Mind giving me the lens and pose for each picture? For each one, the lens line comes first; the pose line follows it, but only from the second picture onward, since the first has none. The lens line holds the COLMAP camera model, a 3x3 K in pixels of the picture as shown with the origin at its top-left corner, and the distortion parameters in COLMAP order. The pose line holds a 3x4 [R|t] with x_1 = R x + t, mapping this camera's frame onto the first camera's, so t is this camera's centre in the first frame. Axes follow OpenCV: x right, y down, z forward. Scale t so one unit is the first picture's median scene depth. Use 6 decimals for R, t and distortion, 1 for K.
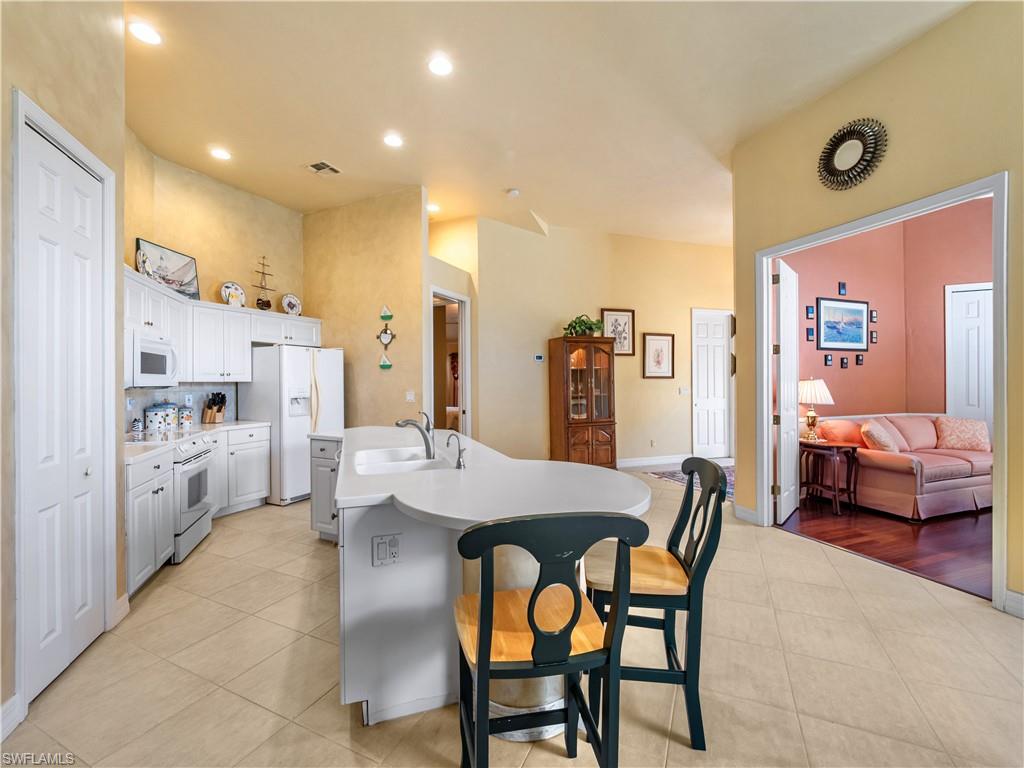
lens RADIAL K [[437.9, 0, 507.7], [0, 437.9, 386.0], [0, 0, 1]] dist [0.007891, -0.004514]
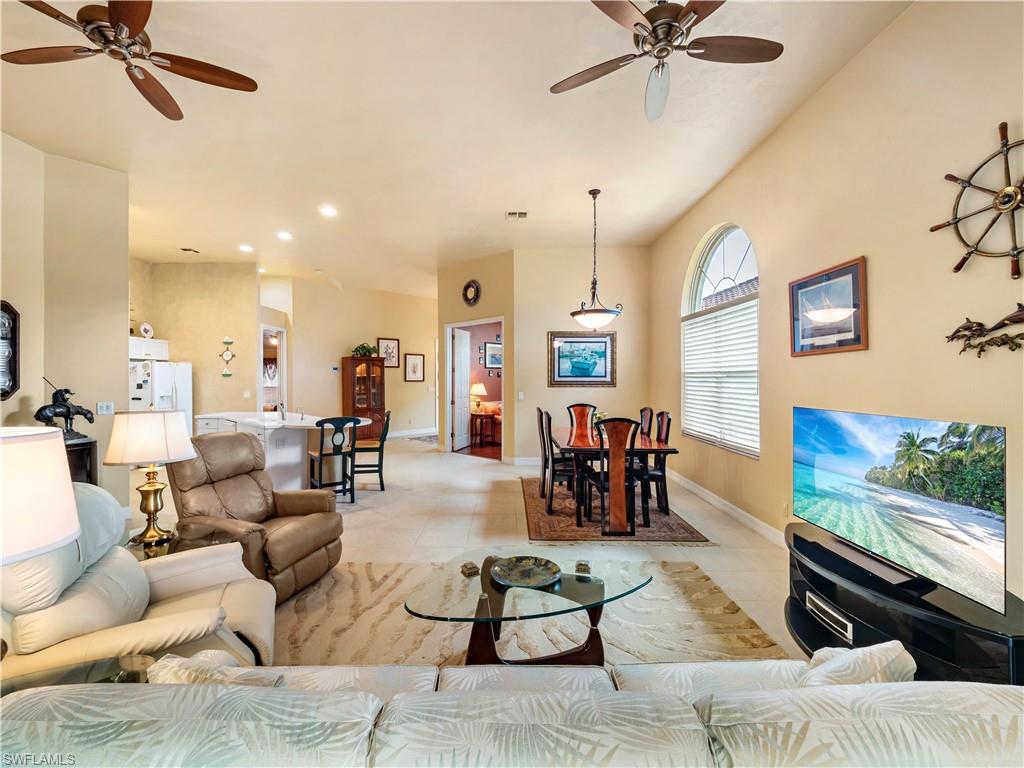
lens RADIAL K [[437.9, 0, 502.5], [0, 437.9, 380.3], [0, 0, 1]] dist [0.007891, -0.004514]
pose [[0.907422, 0.000101, 0.420219, -0.057155], [0.003571, 0.999962, -0.007952, -0.012139], [-0.420204, 0.008716, 0.907388, -0.849637]]
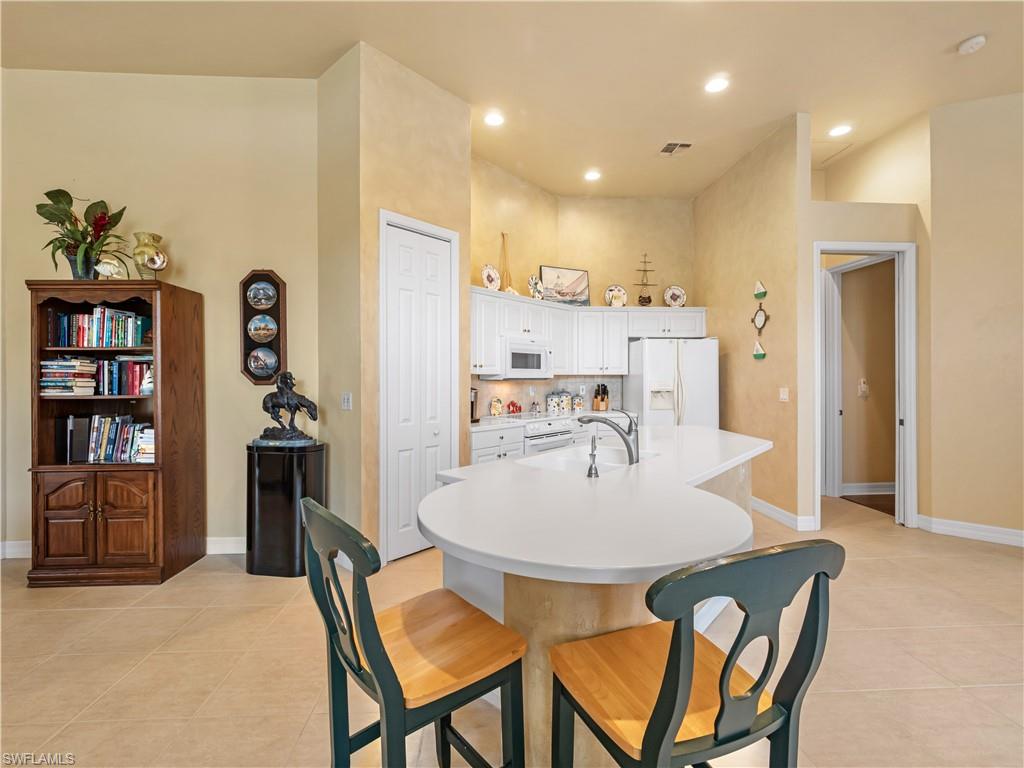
lens RADIAL K [[463.7, 0, 503.3], [0, 463.7, 382.2], [0, 0, 1]] dist [0.002521, -0.004764]
pose [[0.478196, 0.015128, -0.878123, 0.270730], [-0.010459, 0.999879, 0.011529, -0.001512], [0.878191, 0.003671, 0.478296, 0.191561]]
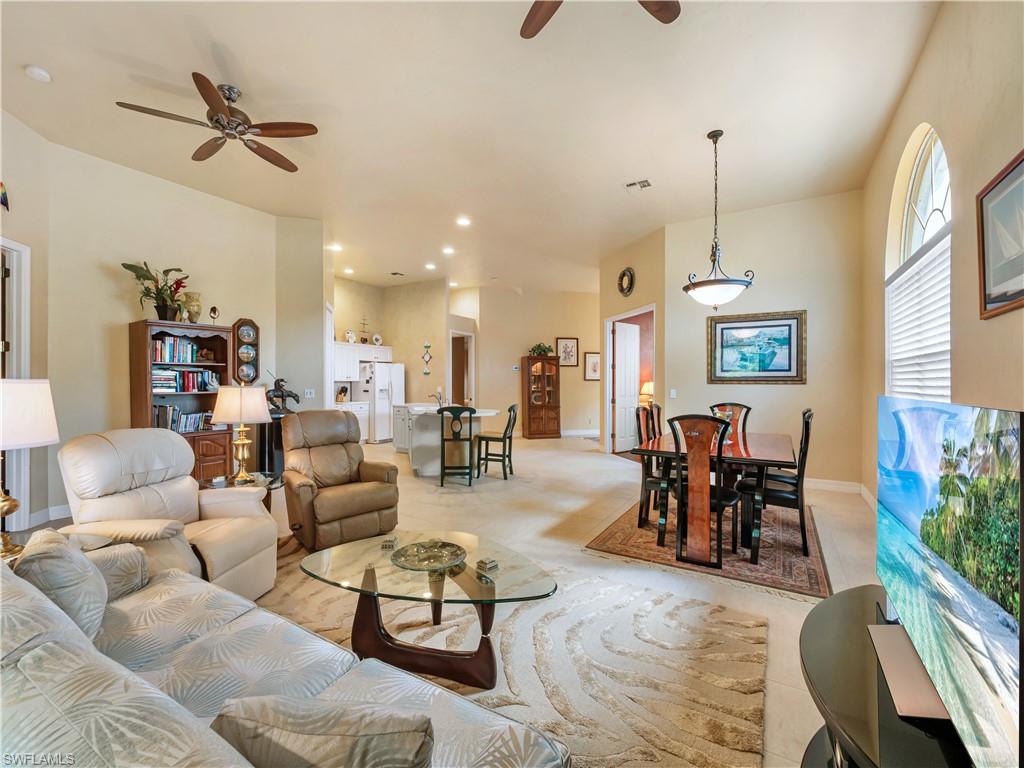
lens RADIAL K [[437.9, 0, 499.0], [0, 437.9, 386.8], [0, 0, 1]] dist [0.007891, -0.004514]
pose [[0.993427, 0.006747, -0.114272, 0.256431], [-0.007006, 0.999974, -0.001861, 0.014262], [0.114256, 0.002649, 0.993448, -0.867504]]
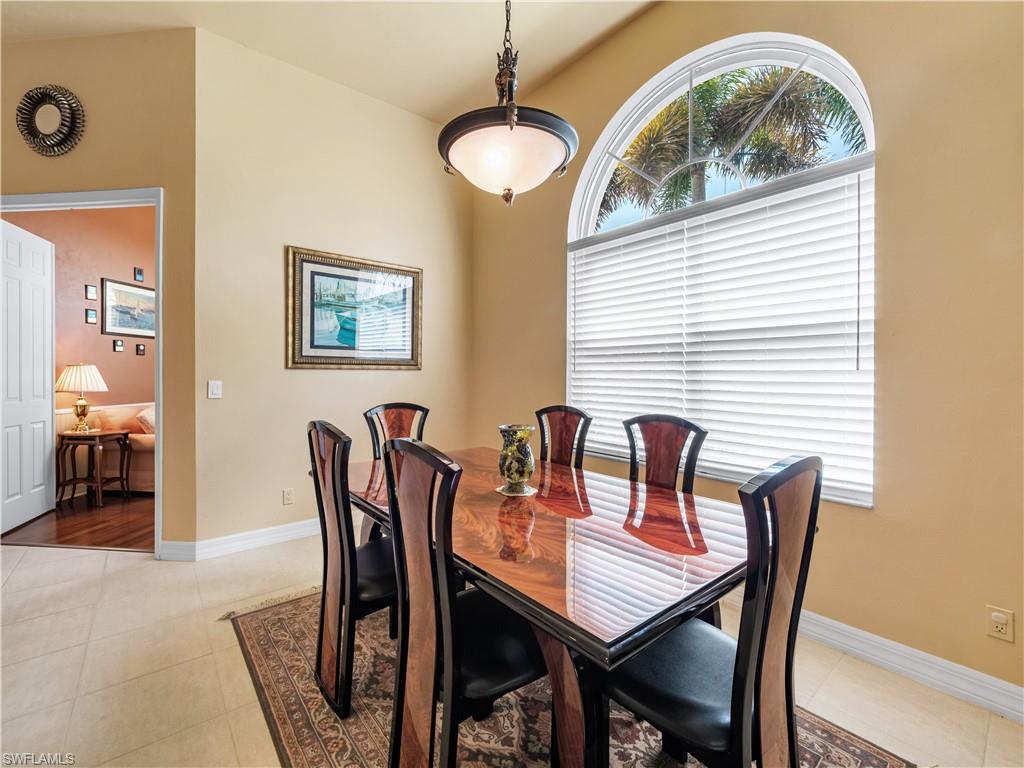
lens RADIAL K [[437.9, 0, 506.7], [0, 437.9, 380.8], [0, 0, 1]] dist [0.007891, -0.004514]
pose [[0.427514, -0.008686, 0.903967, 0.232932], [0.004176, 0.999962, 0.007633, 0.013995], [-0.903999, 0.000512, 0.427534, -0.180175]]
